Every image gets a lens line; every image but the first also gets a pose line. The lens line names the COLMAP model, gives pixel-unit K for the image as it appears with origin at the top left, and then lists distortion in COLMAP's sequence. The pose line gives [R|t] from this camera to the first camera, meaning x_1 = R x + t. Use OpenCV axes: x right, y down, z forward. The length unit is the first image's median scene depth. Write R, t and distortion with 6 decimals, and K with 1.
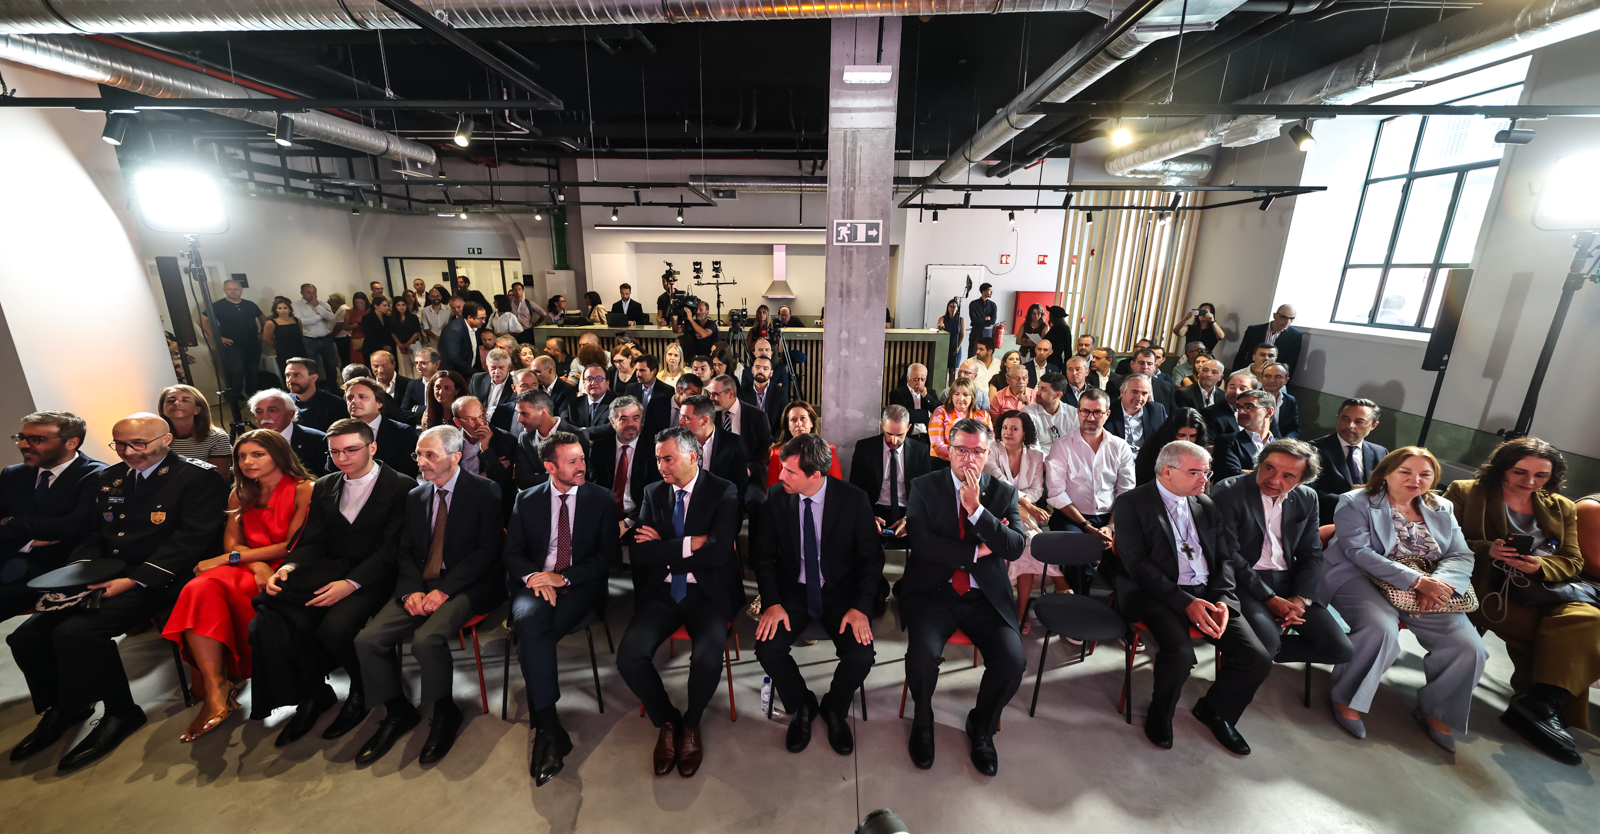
lens RADIAL K [[564.5, 0, 800.0], [0, 564.5, 417.0], [0, 0, 1]] dist [-0.000107, 0.000074]
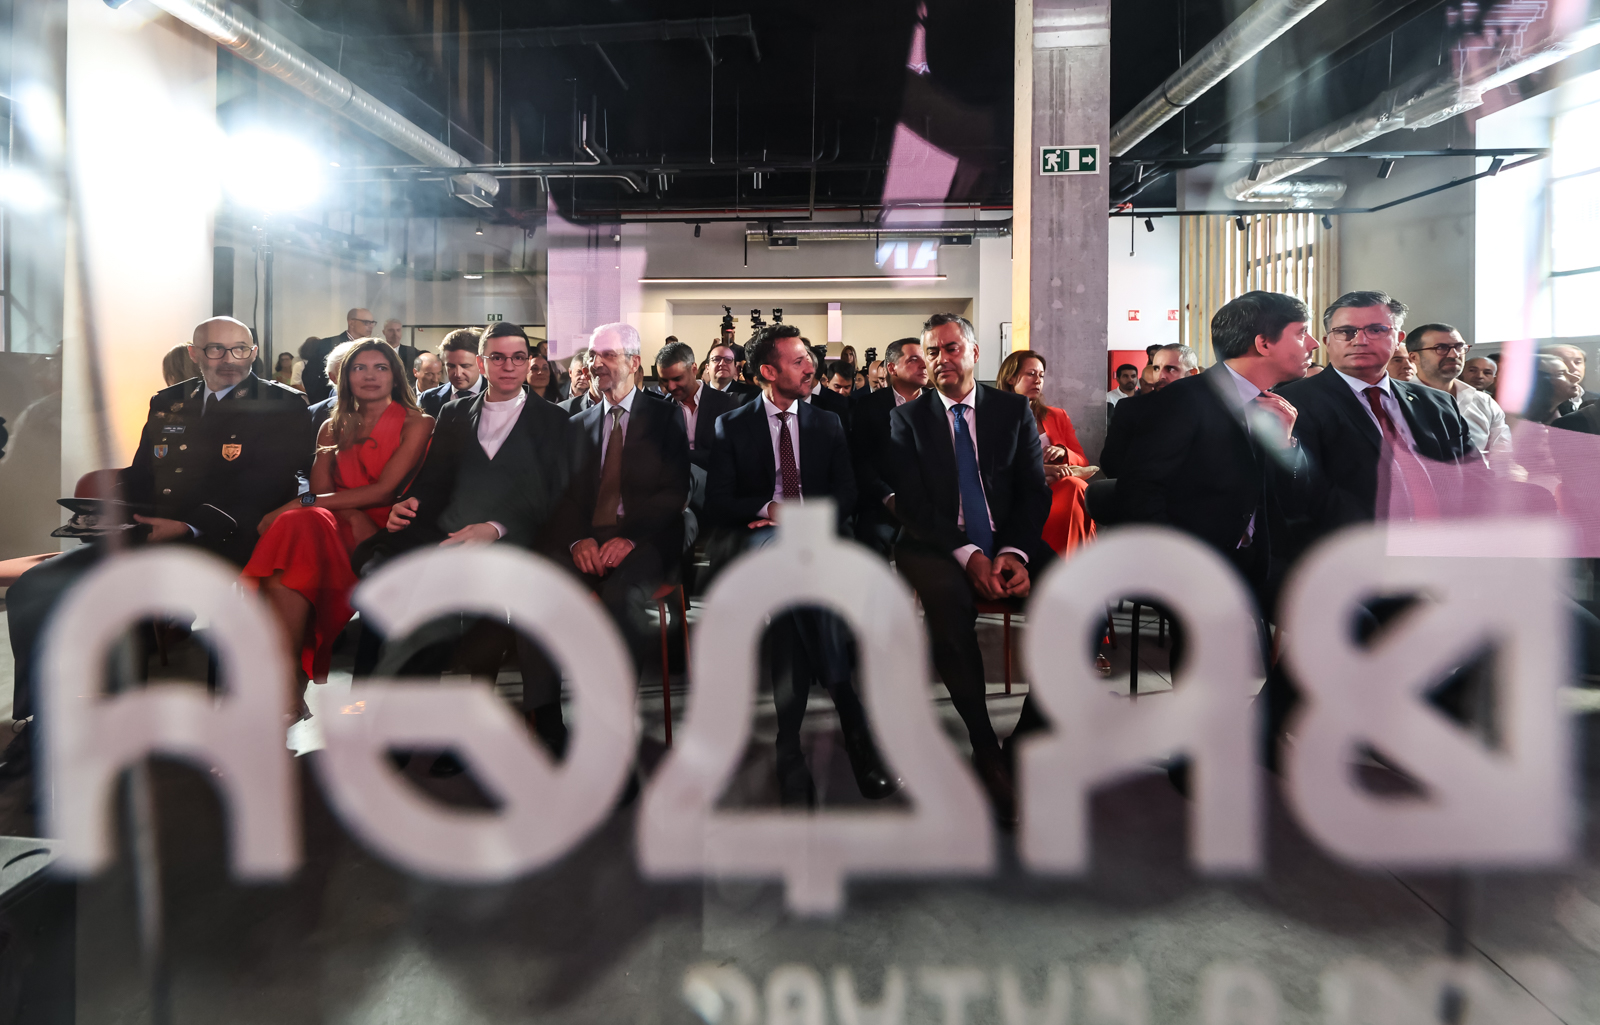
lens RADIAL K [[633.9, 0, 764.1], [0, 633.9, 387.1], [0, 0, 1]] dist [-0.002326, -0.000232]
pose [[0.999516, -0.008659, -0.029864, -0.319723], [0.000469, 0.964530, -0.263971, 0.242382], [0.031091, 0.263830, 0.964068, 0.162153]]
